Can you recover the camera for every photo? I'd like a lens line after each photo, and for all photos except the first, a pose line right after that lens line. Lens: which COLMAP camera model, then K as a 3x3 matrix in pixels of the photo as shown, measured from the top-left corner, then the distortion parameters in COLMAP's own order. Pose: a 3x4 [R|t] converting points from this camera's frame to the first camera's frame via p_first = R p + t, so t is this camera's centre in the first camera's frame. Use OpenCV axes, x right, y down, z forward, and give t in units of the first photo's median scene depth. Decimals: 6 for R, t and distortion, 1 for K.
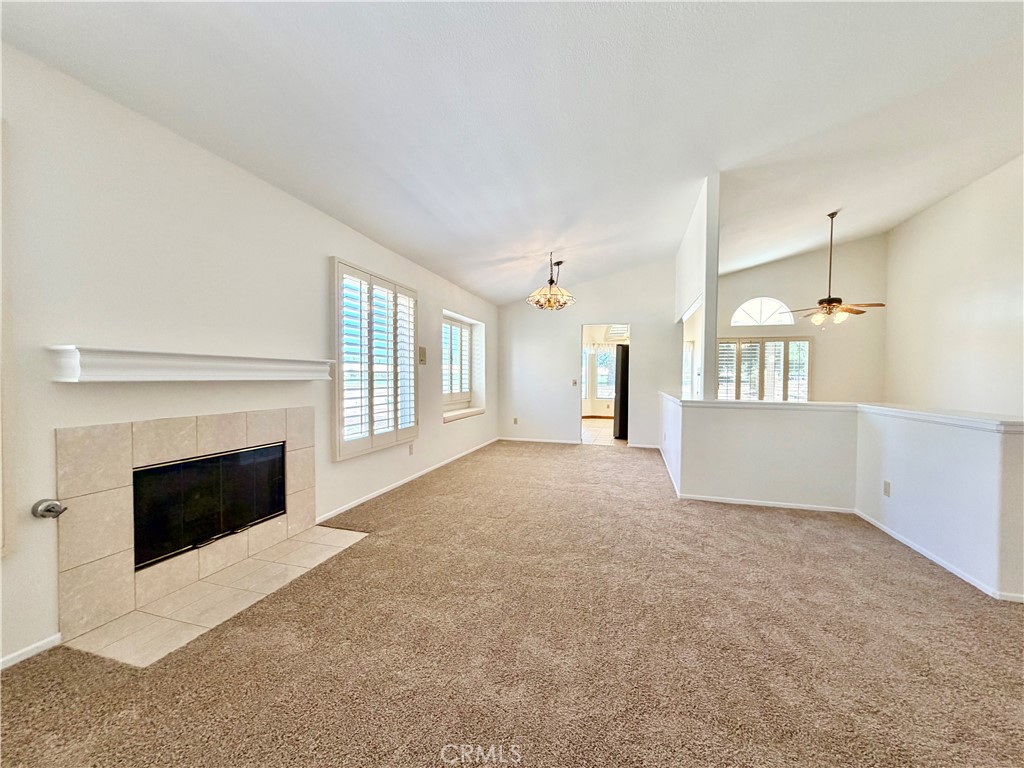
lens RADIAL K [[411.4, 0, 509.1], [0, 411.4, 386.1], [0, 0, 1]] dist [-0.001310, 0.000448]
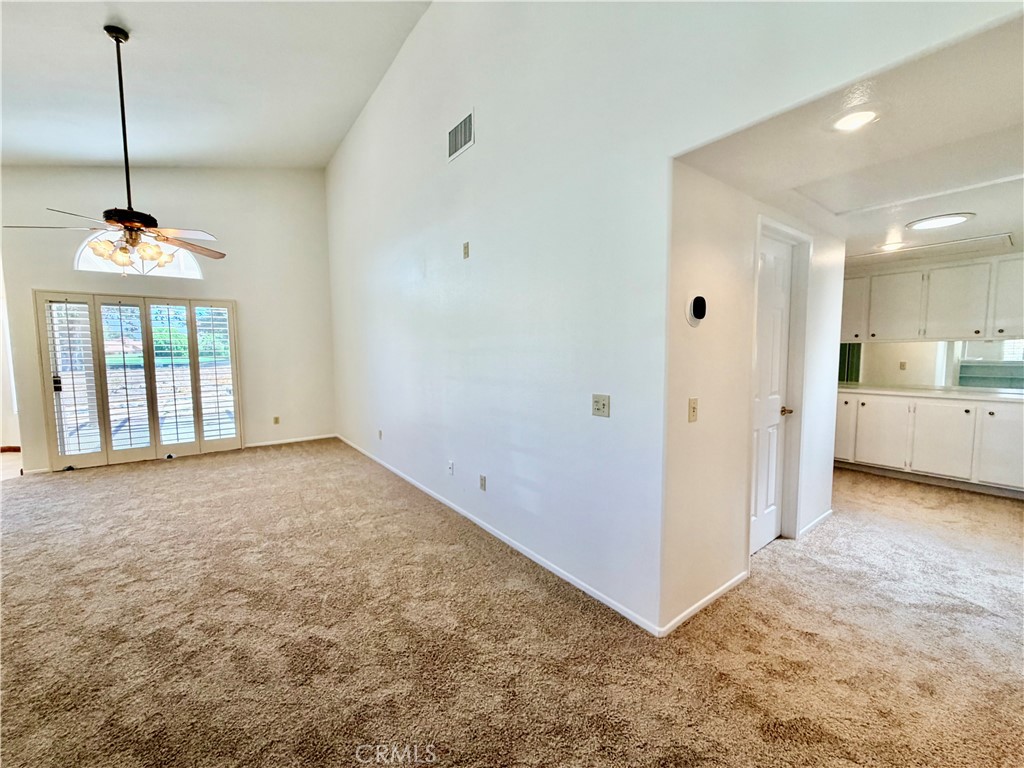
lens RADIAL K [[411.4, 0, 509.1], [0, 411.4, 386.1], [0, 0, 1]] dist [-0.001310, 0.000448]
pose [[0.606074, -0.081664, 0.791205, 0.753809], [0.032216, 0.996420, 0.078167, -0.036738], [-0.794755, -0.021886, 0.606535, 0.403513]]
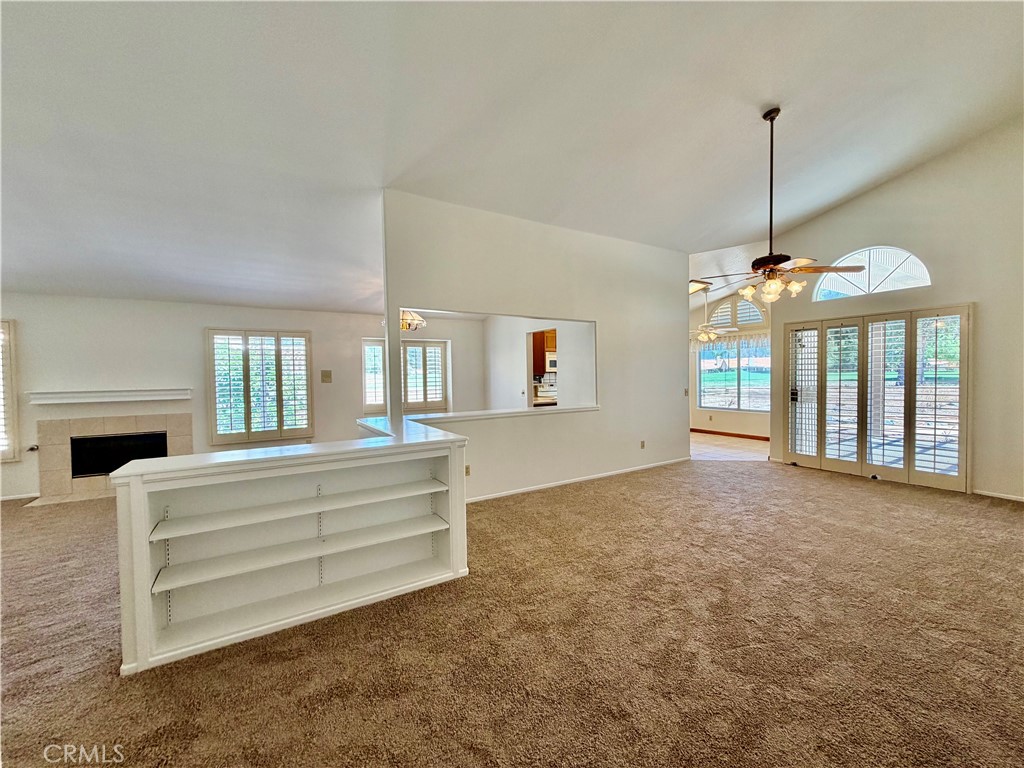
lens RADIAL K [[411.4, 0, 509.1], [0, 411.4, 386.1], [0, 0, 1]] dist [-0.001310, 0.000448]
pose [[0.734128, -0.002067, -0.679008, 1.047507], [0.007378, 0.999961, 0.004933, -0.040048], [0.678971, -0.008632, 0.734114, 0.370806]]
